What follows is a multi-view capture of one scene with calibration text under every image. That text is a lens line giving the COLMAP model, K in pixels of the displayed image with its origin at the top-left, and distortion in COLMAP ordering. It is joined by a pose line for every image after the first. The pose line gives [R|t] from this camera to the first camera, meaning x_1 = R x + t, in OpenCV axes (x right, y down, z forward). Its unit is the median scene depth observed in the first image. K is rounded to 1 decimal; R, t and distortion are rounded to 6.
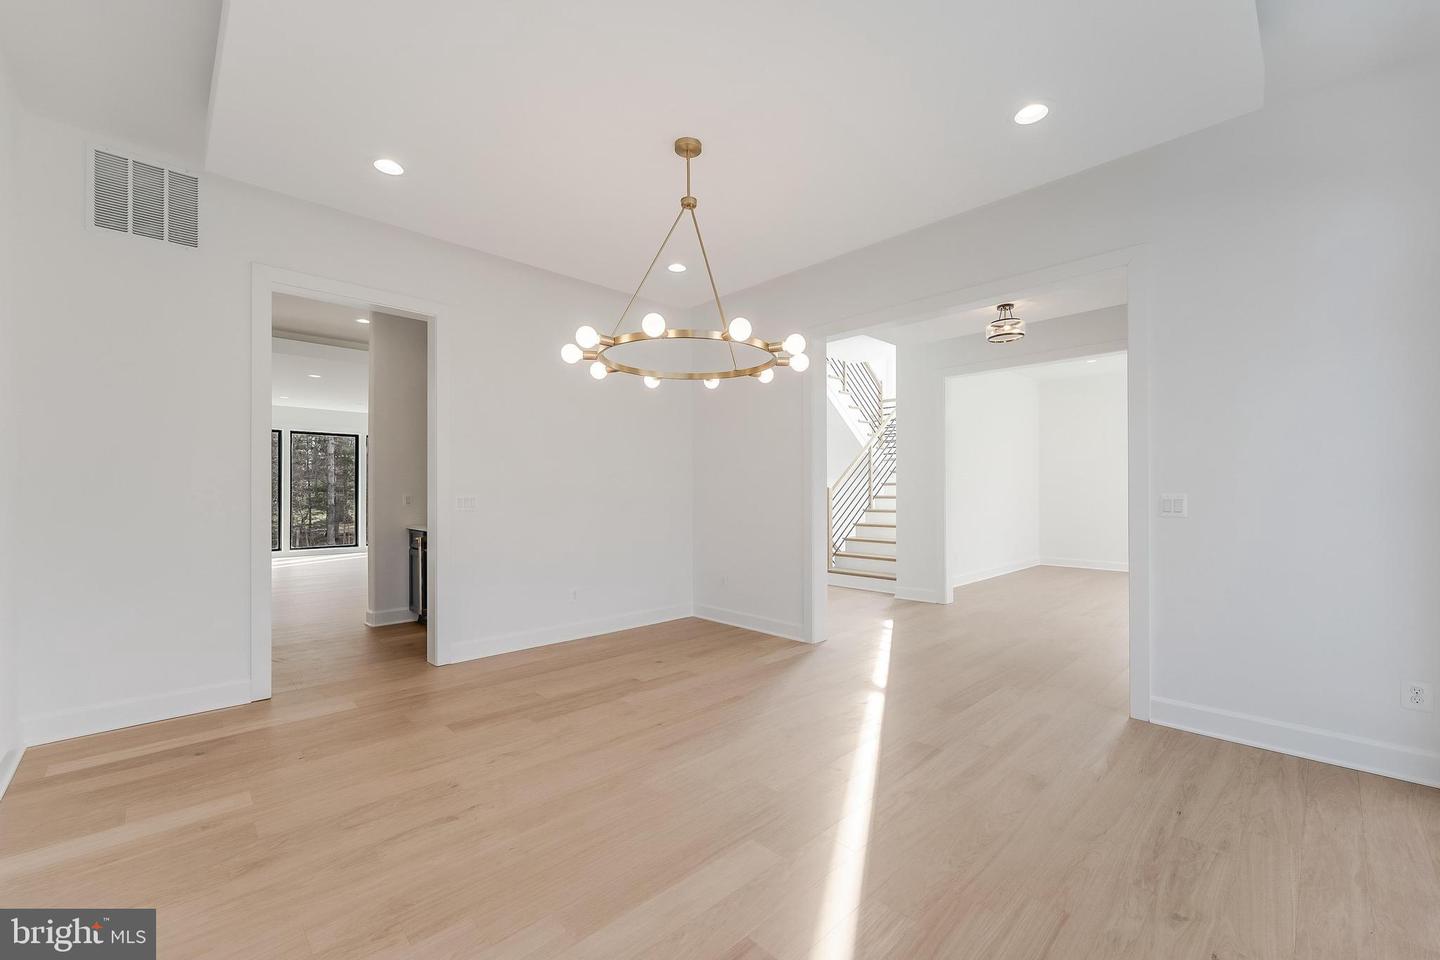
lens RADIAL K [[575.4, 0, 723.5], [0, 575.4, 486.6], [0, 0, 1]] dist [0.001429, 0.000050]
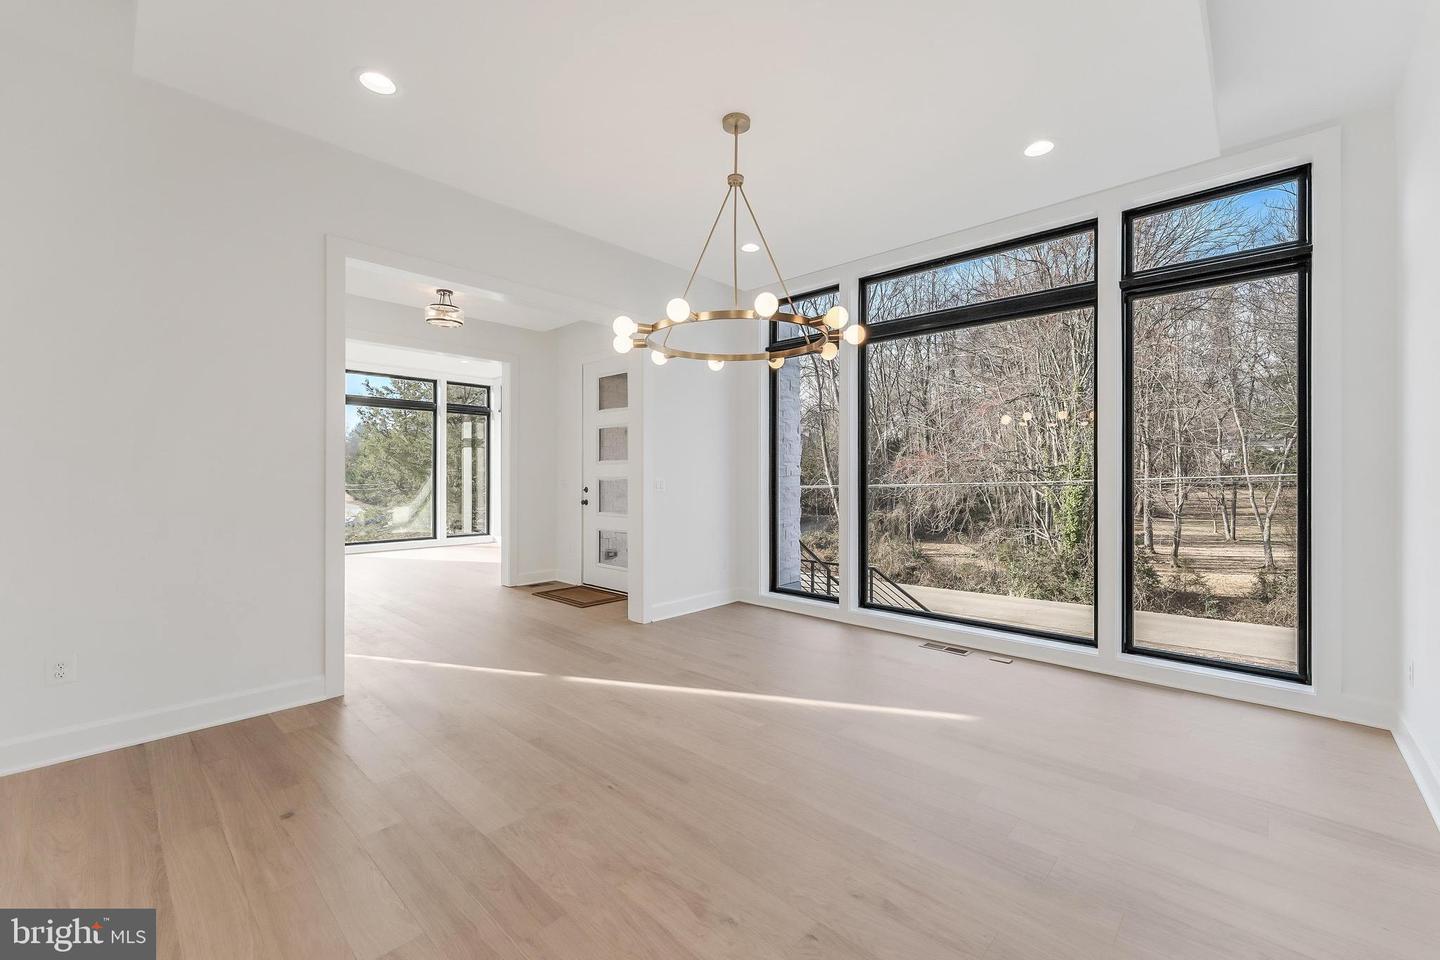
lens RADIAL K [[583.0, 0, 720.0], [0, 583.0, 480.0], [0, 0, 1]] dist [0.001600, 0.000373]
pose [[-0.044627, -0.002260, 0.999001, -0.872640], [-0.008971, 0.999958, 0.001861, 0.013035], [-0.998963, -0.008879, -0.044645, 0.896704]]
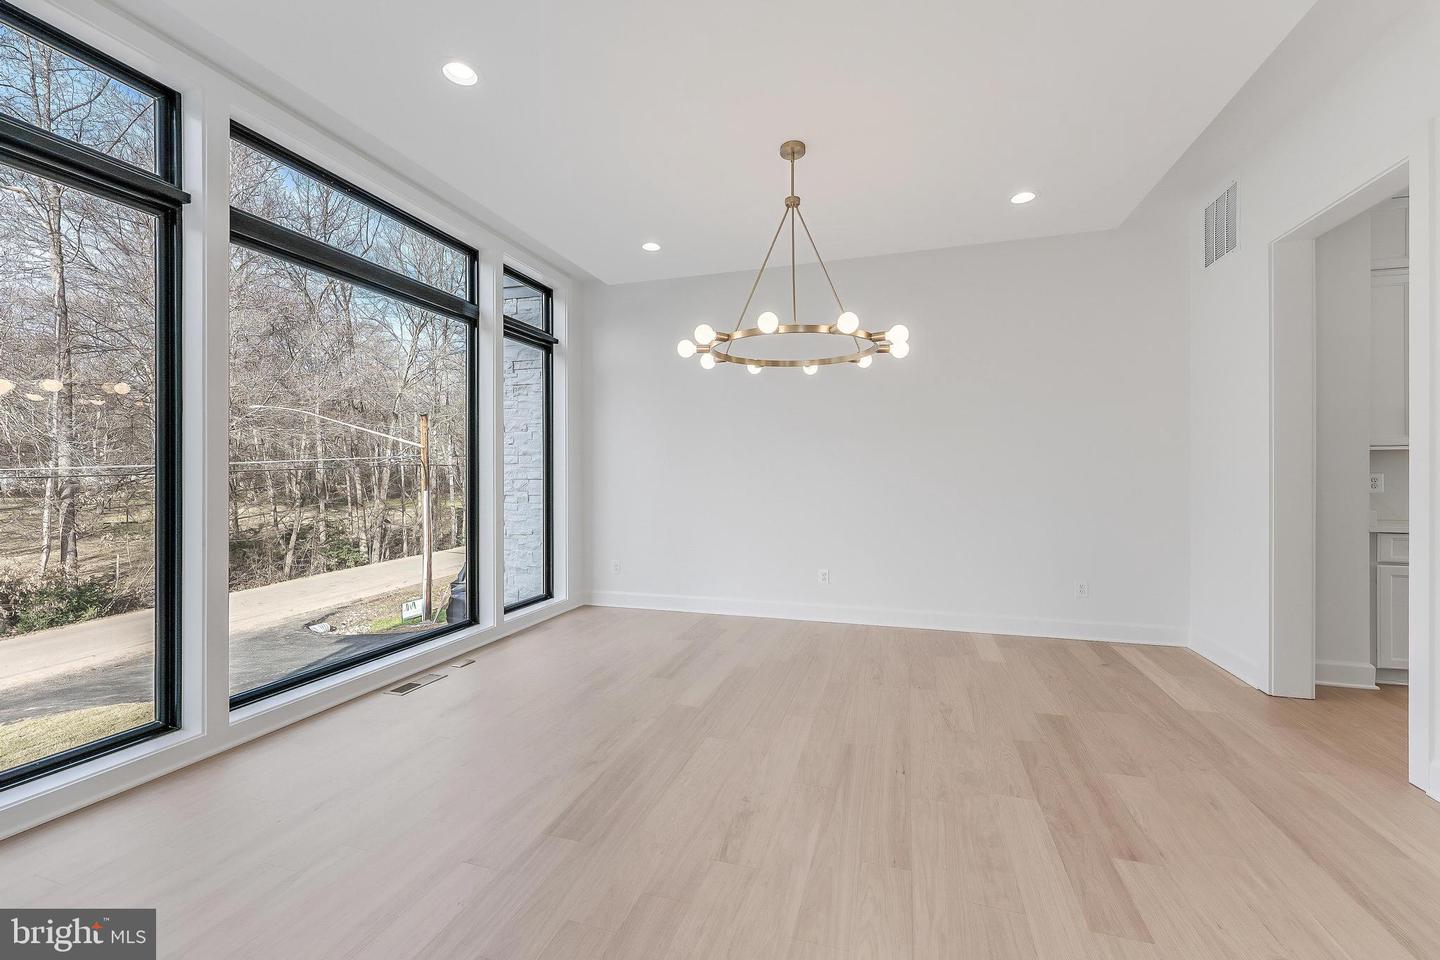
lens RADIAL K [[575.4, 0, 723.5], [0, 575.4, 486.6], [0, 0, 1]] dist [0.001429, 0.000050]
pose [[-0.880200, 0.013198, -0.474419, 0.467343], [0.009502, 0.999903, 0.010186, 0.017301], [0.474507, 0.004458, -0.880240, 1.569403]]
